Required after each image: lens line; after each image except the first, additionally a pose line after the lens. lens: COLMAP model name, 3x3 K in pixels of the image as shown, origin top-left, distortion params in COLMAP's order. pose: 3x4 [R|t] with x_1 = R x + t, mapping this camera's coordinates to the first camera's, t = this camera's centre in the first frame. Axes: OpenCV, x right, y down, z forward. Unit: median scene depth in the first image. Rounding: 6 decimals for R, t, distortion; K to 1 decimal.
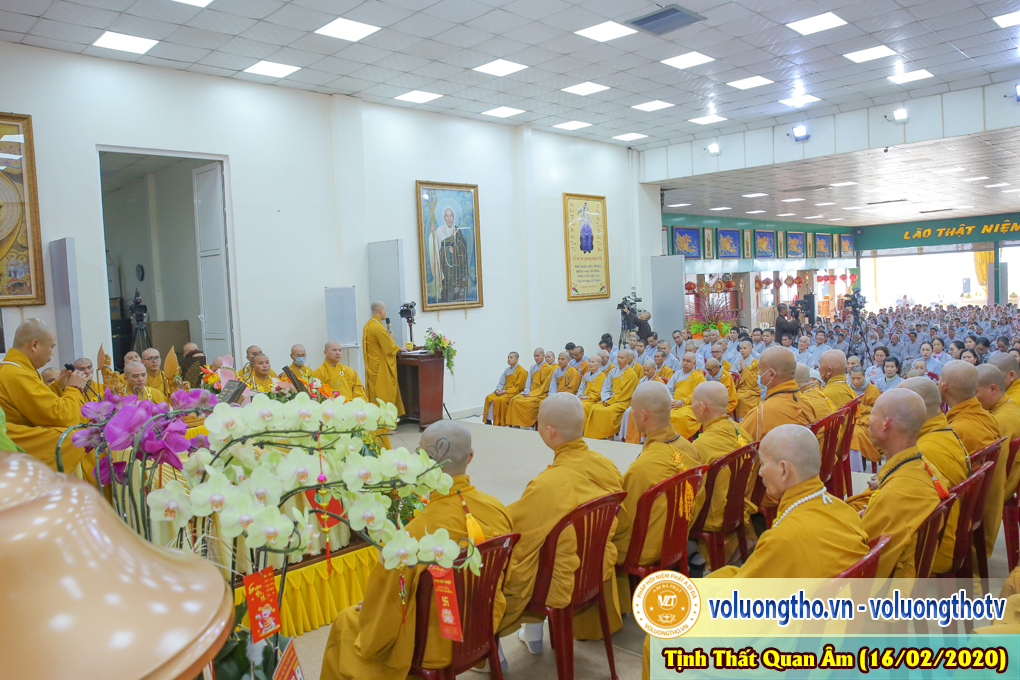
lens RADIAL K [[734.6, 0, 526.0], [0, 734.6, 333.5], [0, 0, 1]] dist [-0.077958, 0.042287]
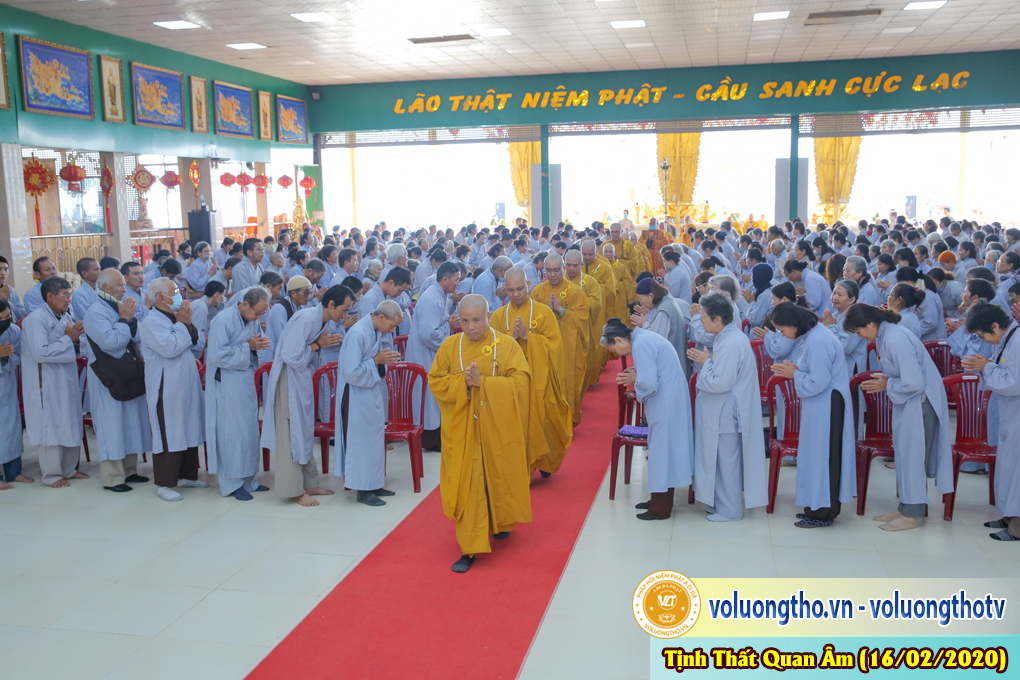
lens RADIAL K [[994.8, 0, 508.1], [0, 994.8, 342.3], [0, 0, 1]] dist [0.016205, 0.000000]
pose [[0.849987, -0.042613, 0.525078, 0.465514], [0.009343, 0.997786, 0.065852, -0.020981], [-0.526721, -0.051068, 0.848503, 0.740112]]
